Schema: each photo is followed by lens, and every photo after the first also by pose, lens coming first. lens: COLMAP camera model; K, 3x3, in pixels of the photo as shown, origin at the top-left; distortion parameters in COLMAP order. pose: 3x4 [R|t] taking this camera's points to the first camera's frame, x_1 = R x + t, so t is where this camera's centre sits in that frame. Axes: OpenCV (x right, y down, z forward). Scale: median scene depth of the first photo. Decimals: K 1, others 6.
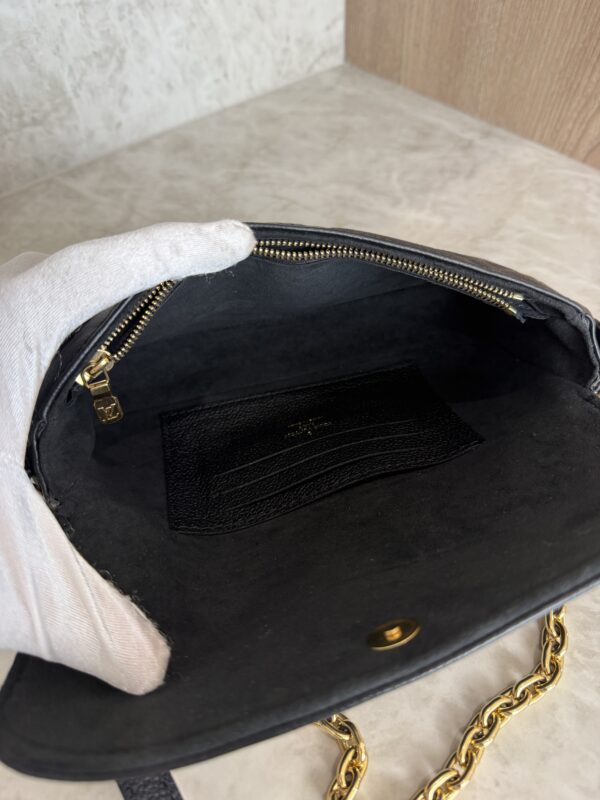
lens RADIAL K [[590.9, 0, 300.0], [0, 590.9, 400.0], [0, 0, 1]] dist [-0.042595, 0.008389]
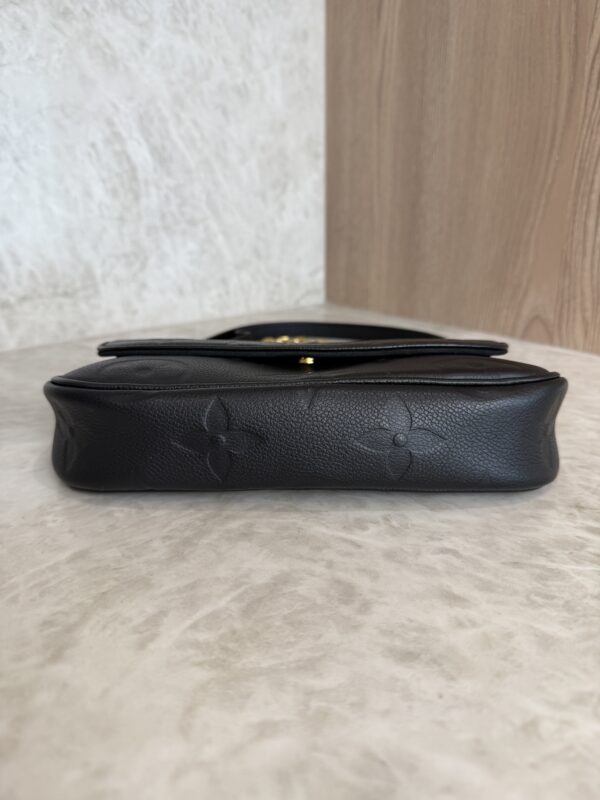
lens RADIAL K [[590.9, 0, 300.0], [0, 590.9, 400.0], [0, 0, 1]] dist [-0.042595, 0.008389]
pose [[0.999497, 0.022872, -0.021989, 0.069503], [-0.030937, 0.856319, -0.515519, 0.322910], [0.007038, 0.515940, 0.856596, 0.048517]]
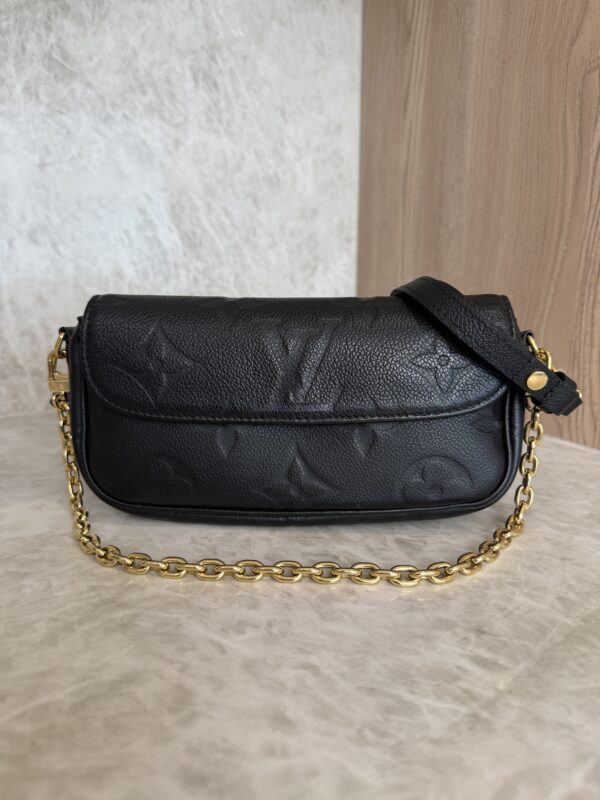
lens RADIAL K [[584.8, 0, 302.2], [0, 584.8, 401.1], [0, 0, 1]] dist [-0.035971, 0.009209]
pose [[0.981426, 0.068960, -0.179016, 0.249981], [-0.162213, 0.796491, -0.582486, 0.277540], [0.102416, 0.600706, 0.792883, 0.031604]]
